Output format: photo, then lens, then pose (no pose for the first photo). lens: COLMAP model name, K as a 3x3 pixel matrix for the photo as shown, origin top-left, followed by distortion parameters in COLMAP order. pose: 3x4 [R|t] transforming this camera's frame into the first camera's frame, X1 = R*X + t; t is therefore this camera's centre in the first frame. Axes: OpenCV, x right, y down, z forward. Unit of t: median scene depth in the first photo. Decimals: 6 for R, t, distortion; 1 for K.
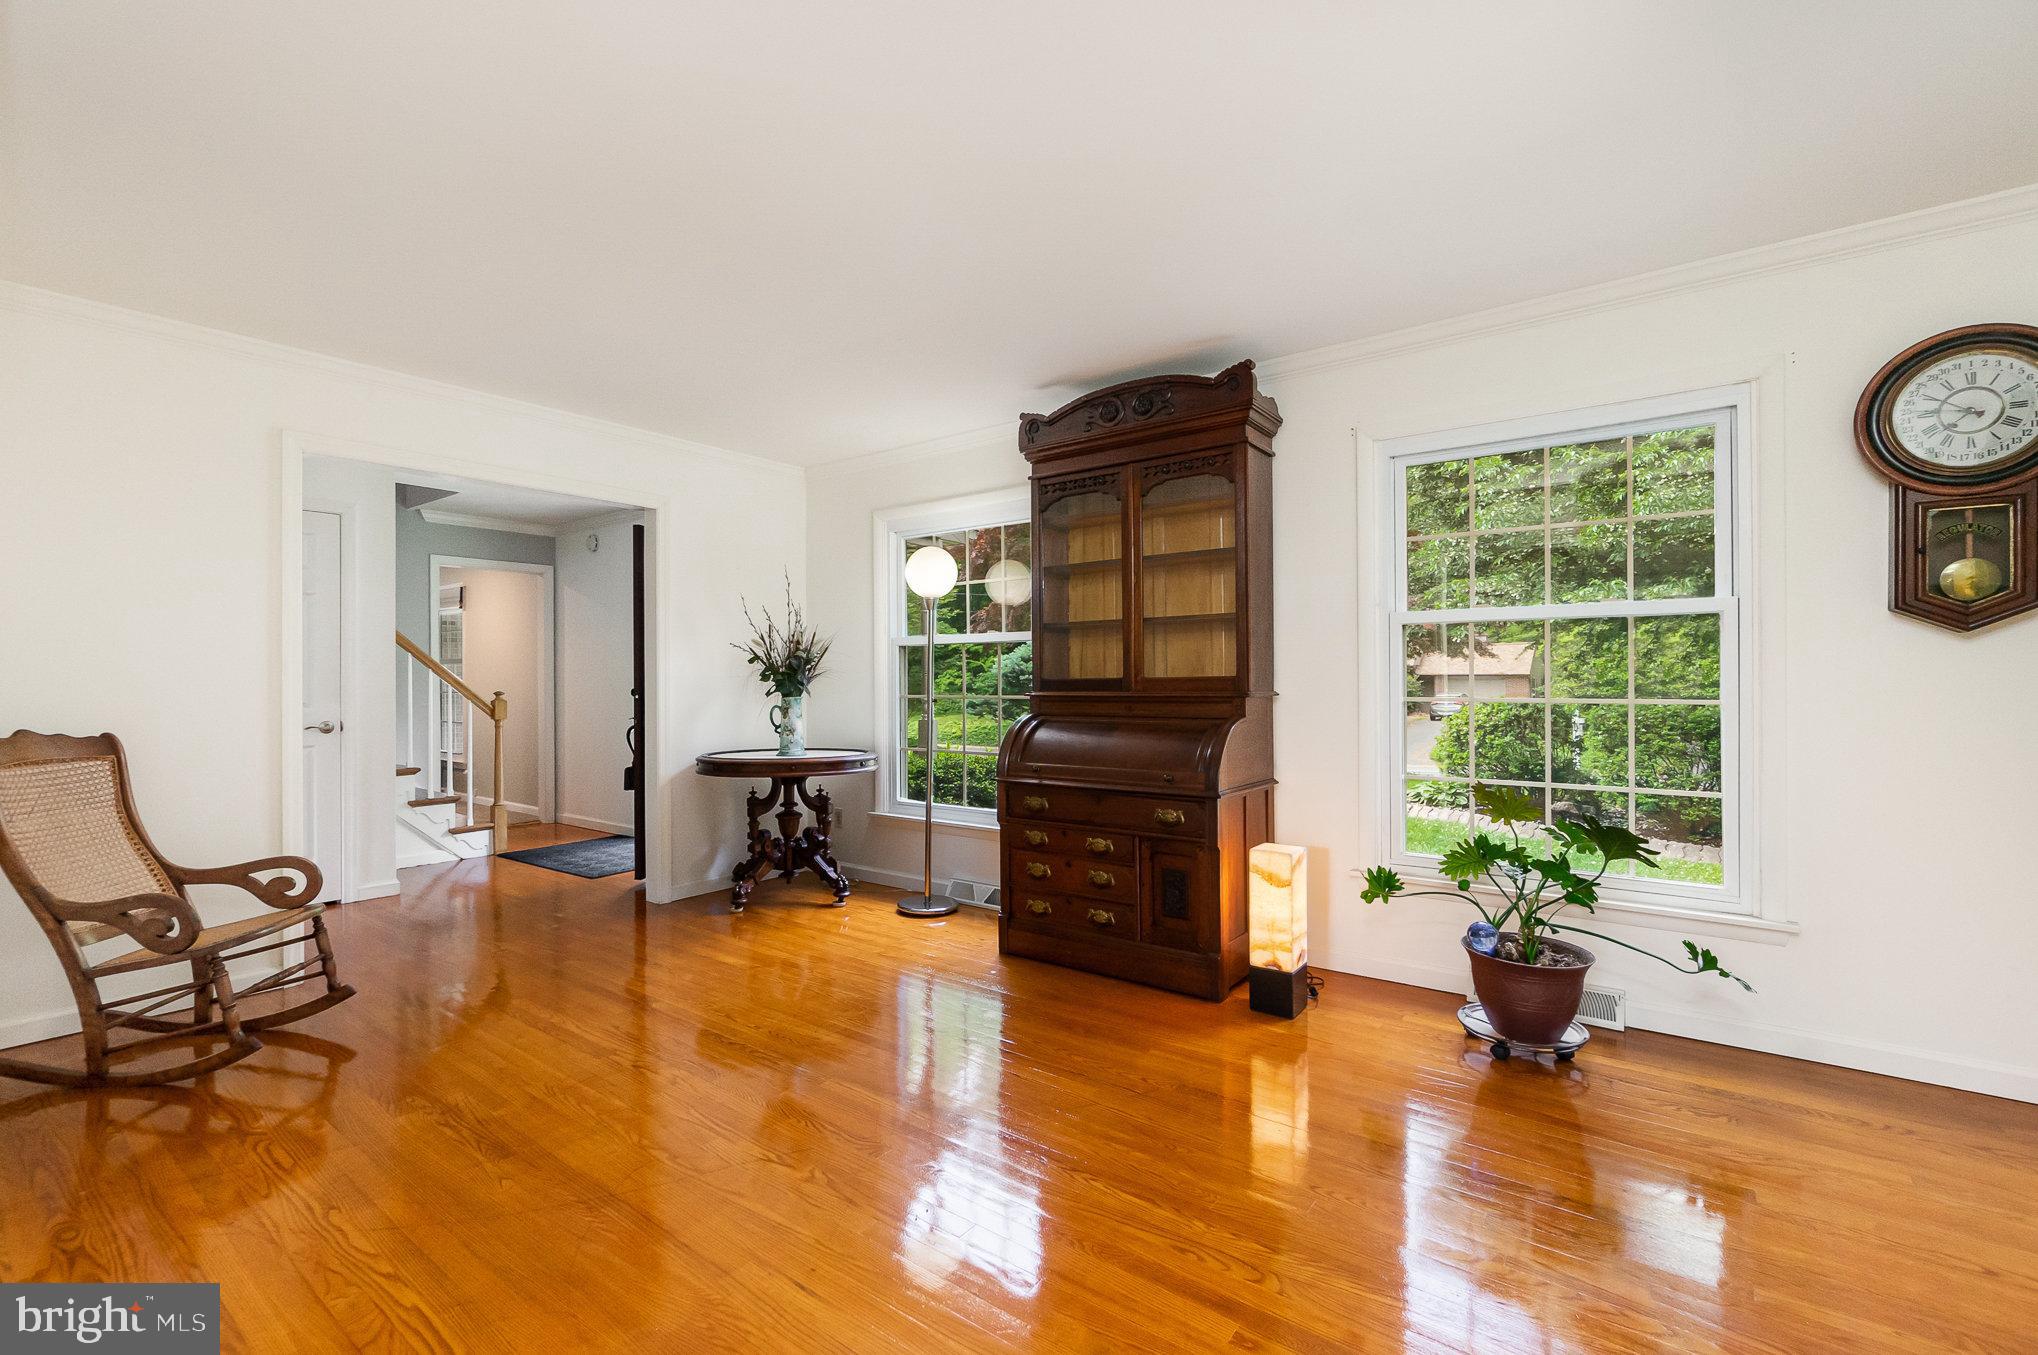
lens RADIAL K [[890.2, 0, 1019.0], [0, 890.2, 677.5], [0, 0, 1]] dist [-0.000099, -0.000005]
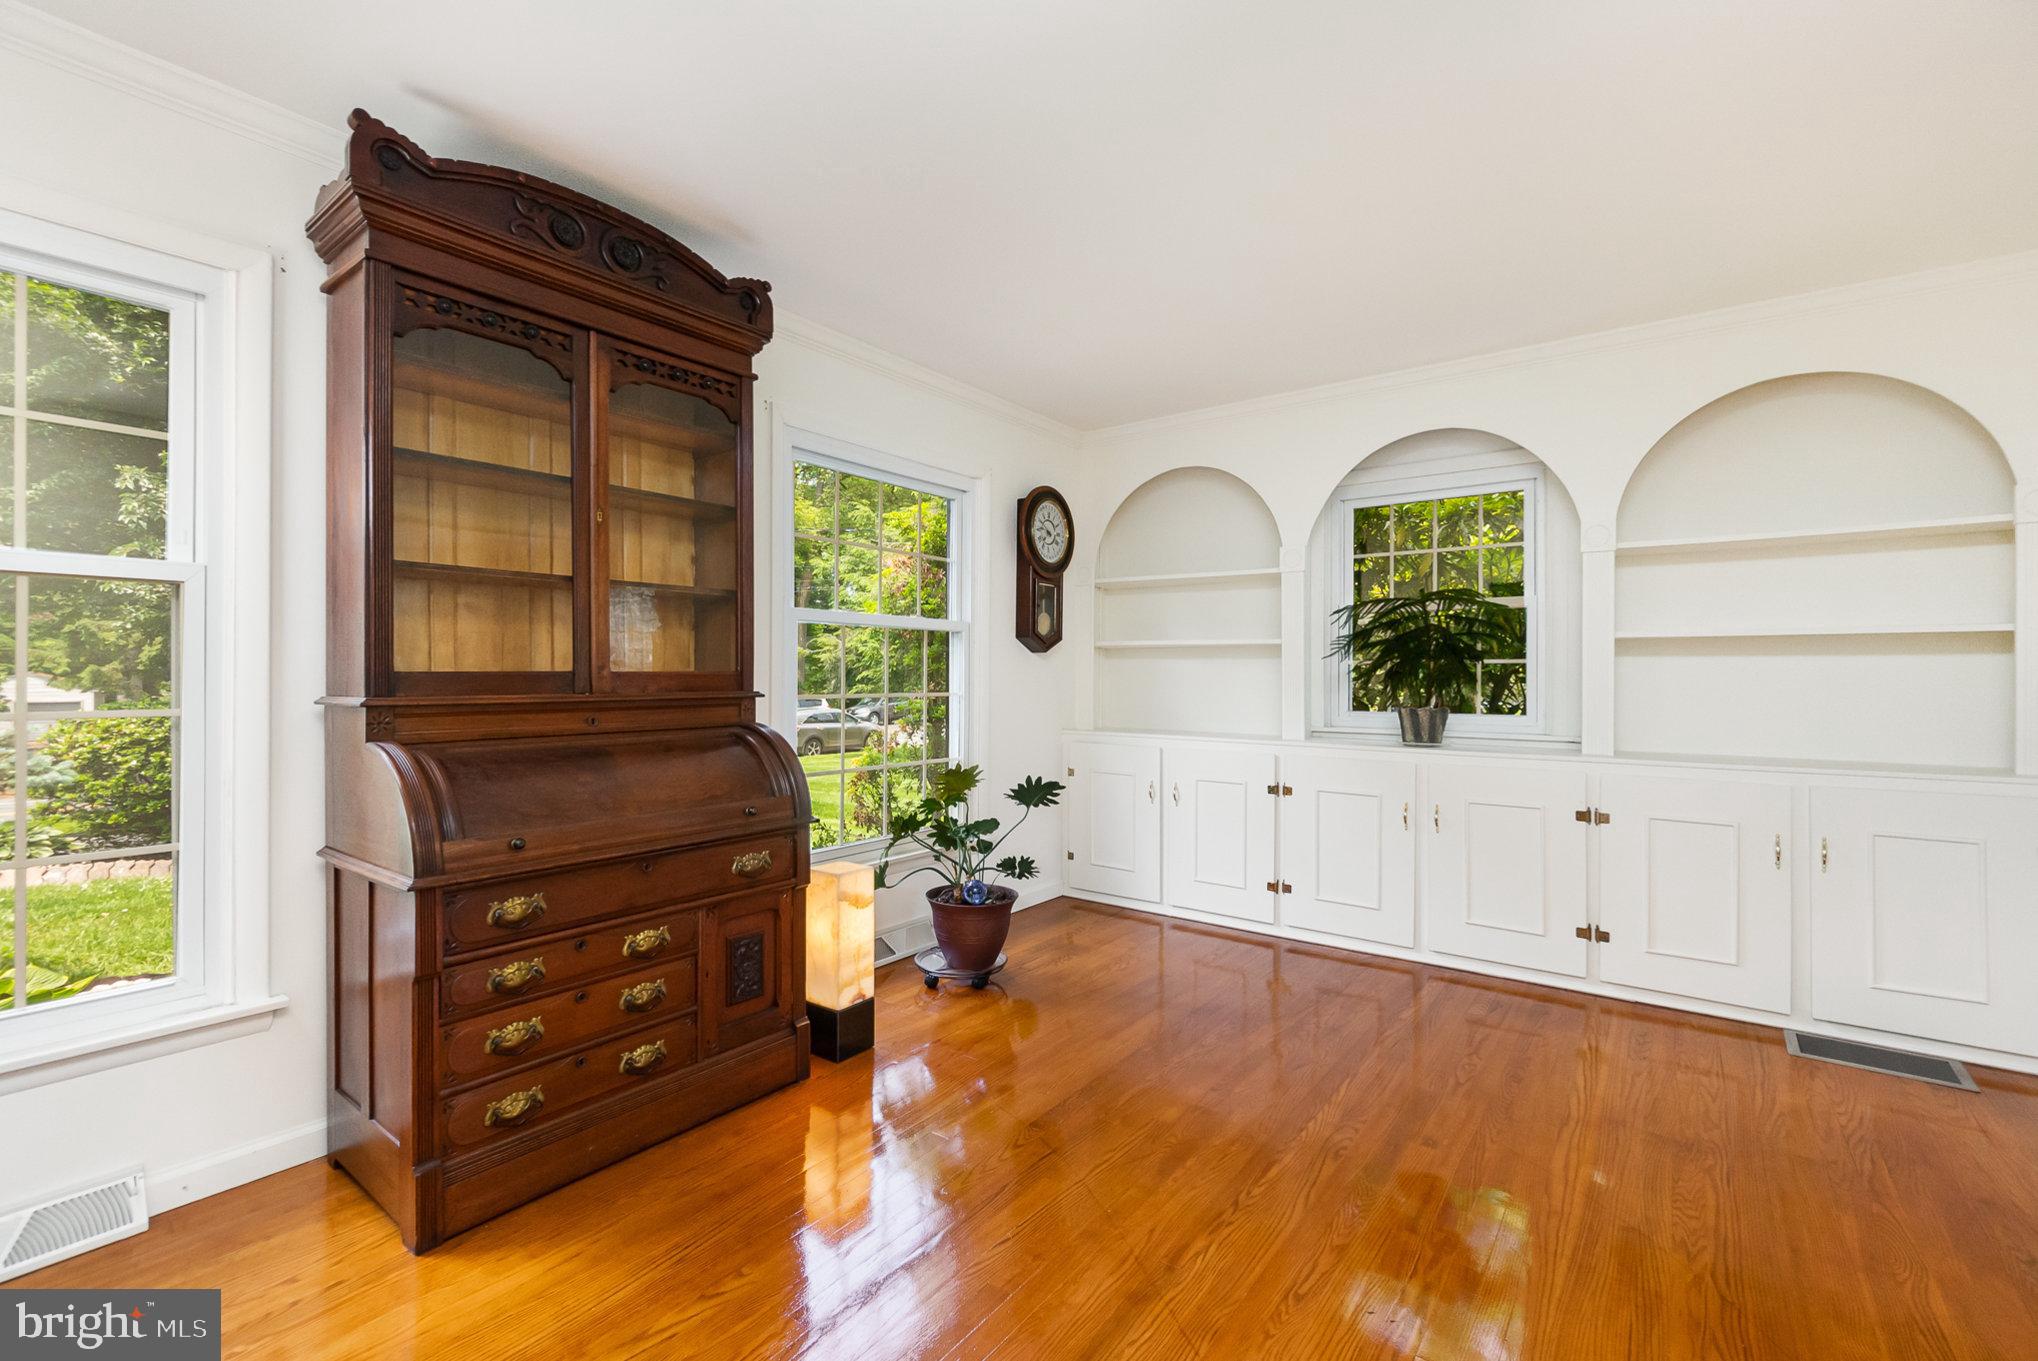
lens RADIAL K [[890.2, 0, 1019.0], [0, 890.2, 680.5], [0, 0, 1]] dist [-0.000099, -0.000005]
pose [[0.002282, 0.002127, 0.999995, -0.536675], [-0.003640, 0.999991, -0.002119, 0.005735], [-0.999991, -0.003635, 0.002289, 0.740767]]
